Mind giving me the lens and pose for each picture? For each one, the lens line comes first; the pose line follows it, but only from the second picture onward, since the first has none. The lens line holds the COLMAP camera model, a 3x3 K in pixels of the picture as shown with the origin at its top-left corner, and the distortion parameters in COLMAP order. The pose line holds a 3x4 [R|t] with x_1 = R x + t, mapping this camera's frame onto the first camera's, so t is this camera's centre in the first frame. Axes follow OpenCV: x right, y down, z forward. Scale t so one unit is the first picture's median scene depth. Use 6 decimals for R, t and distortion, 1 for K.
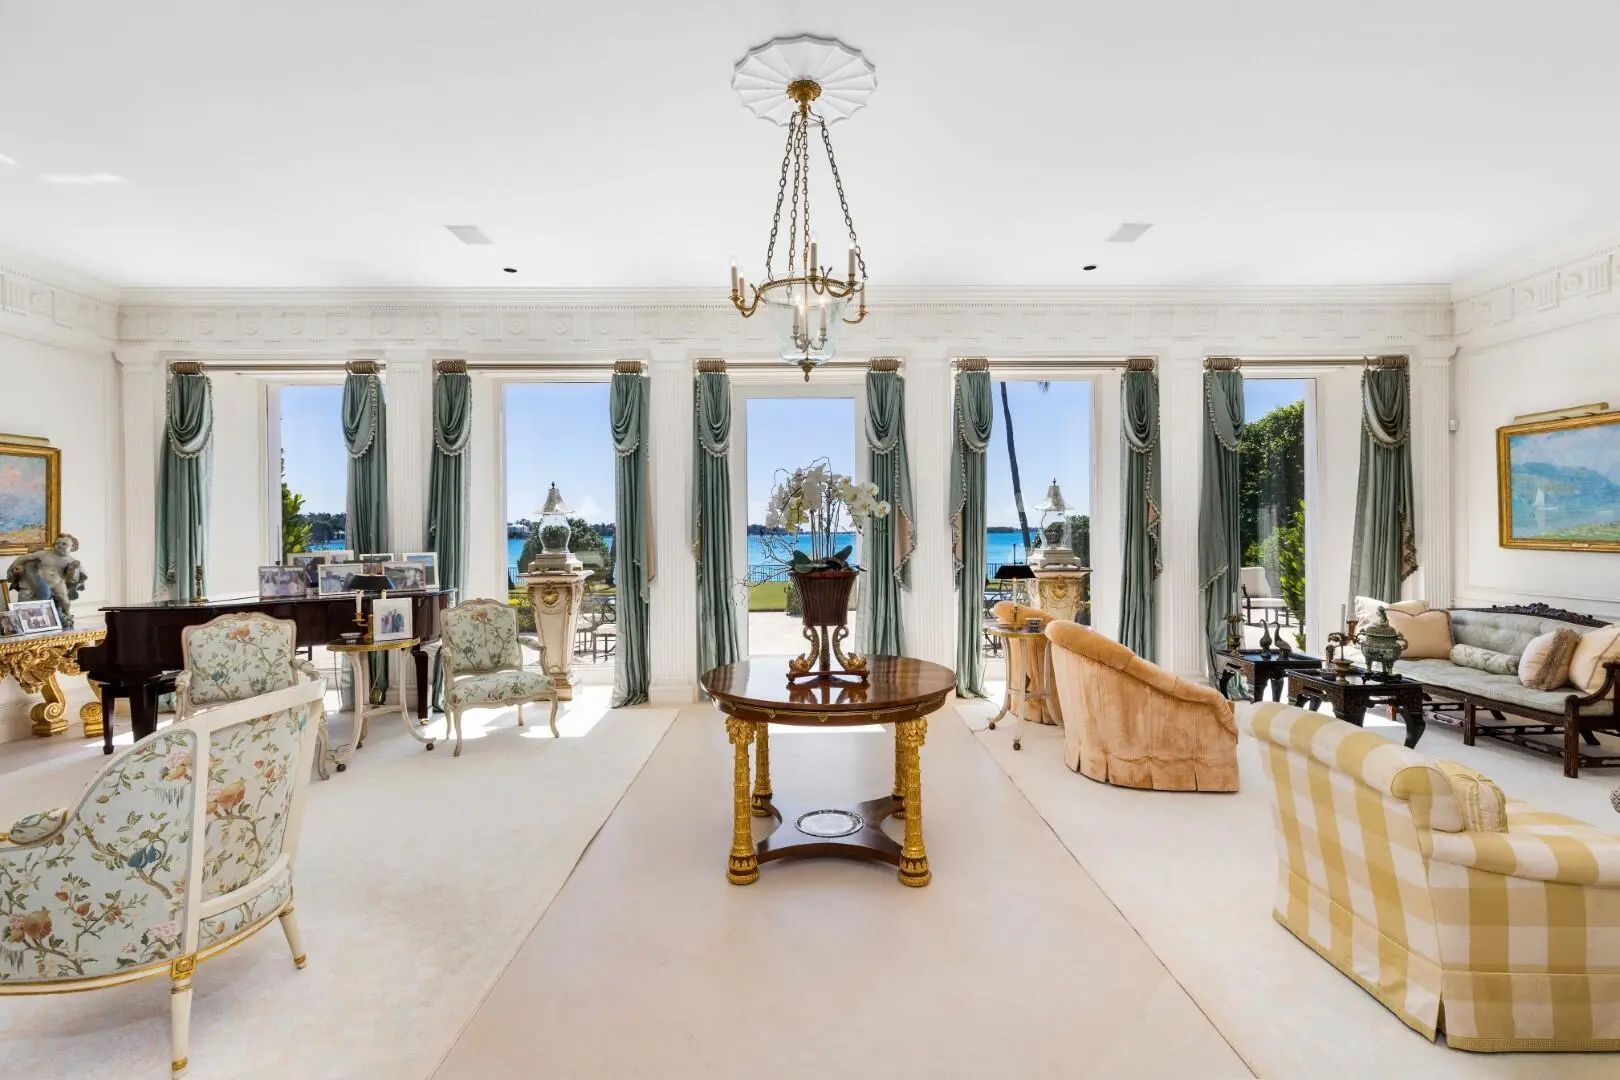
lens RADIAL K [[723.4, 0, 812.3], [0, 723.4, 531.1], [0, 0, 1]] dist [0.003072, 0.000055]
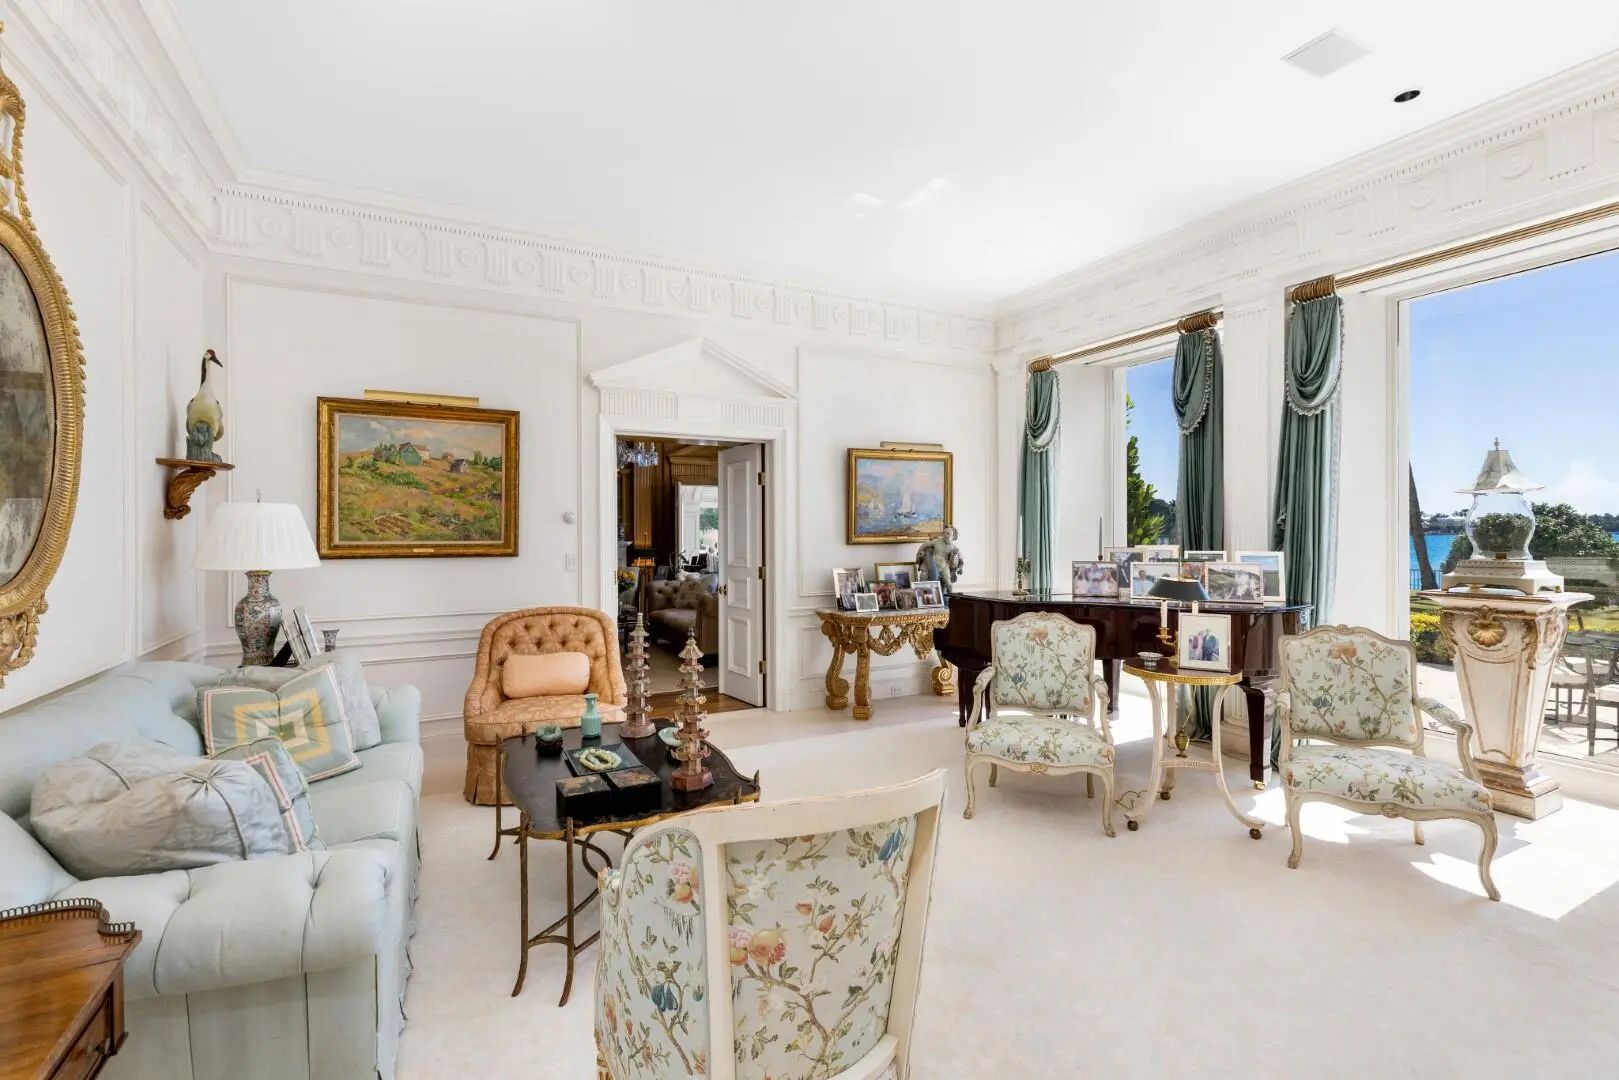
lens RADIAL K [[723.0, 0, 811.8], [0, 723.0, 531.1], [0, 0, 1]] dist [0.003072, 0.000055]
pose [[0.441900, 0.009110, -0.897018, -0.088741], [-0.000417, 0.999950, 0.009950, 0.002228], [0.897064, -0.004023, 0.441881, 0.286637]]
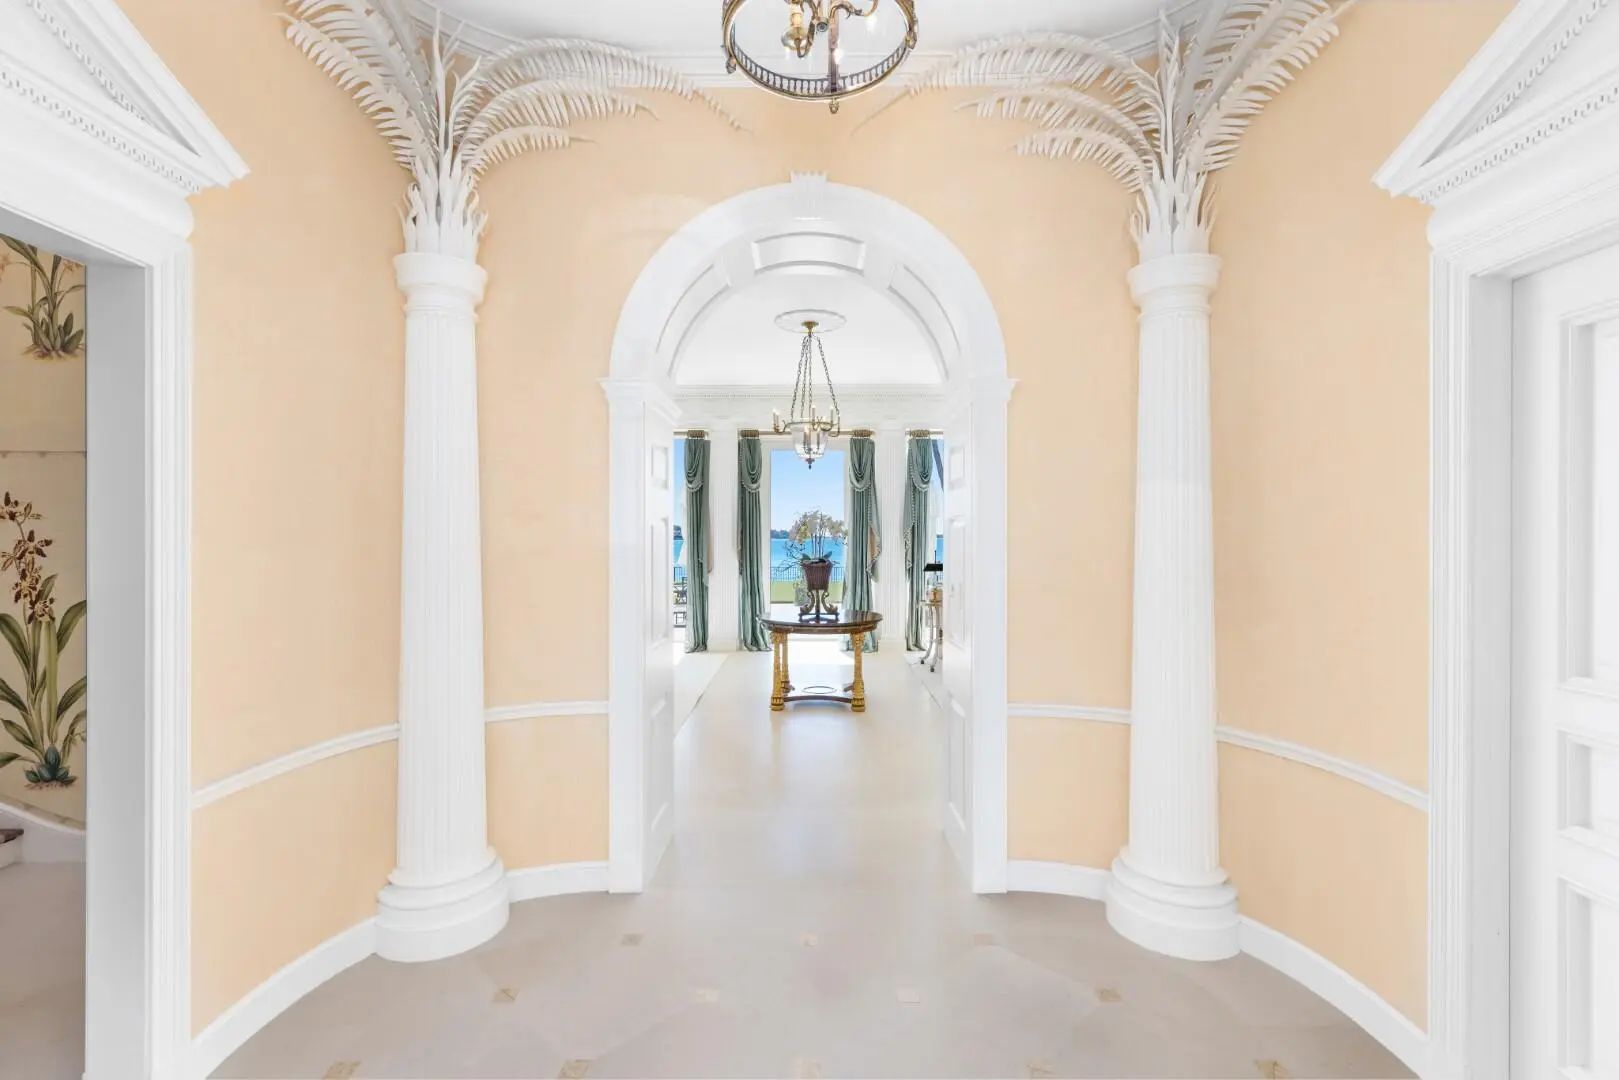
lens RADIAL K [[723.0, 0, 811.8], [0, 723.0, 531.1], [0, 0, 1]] dist [0.003072, 0.000055]
pose [[0.999901, 0.009793, -0.010095, 0.012893], [-0.009837, 0.999942, -0.004354, -0.017407], [0.010051, 0.004453, 0.999940, -0.655382]]
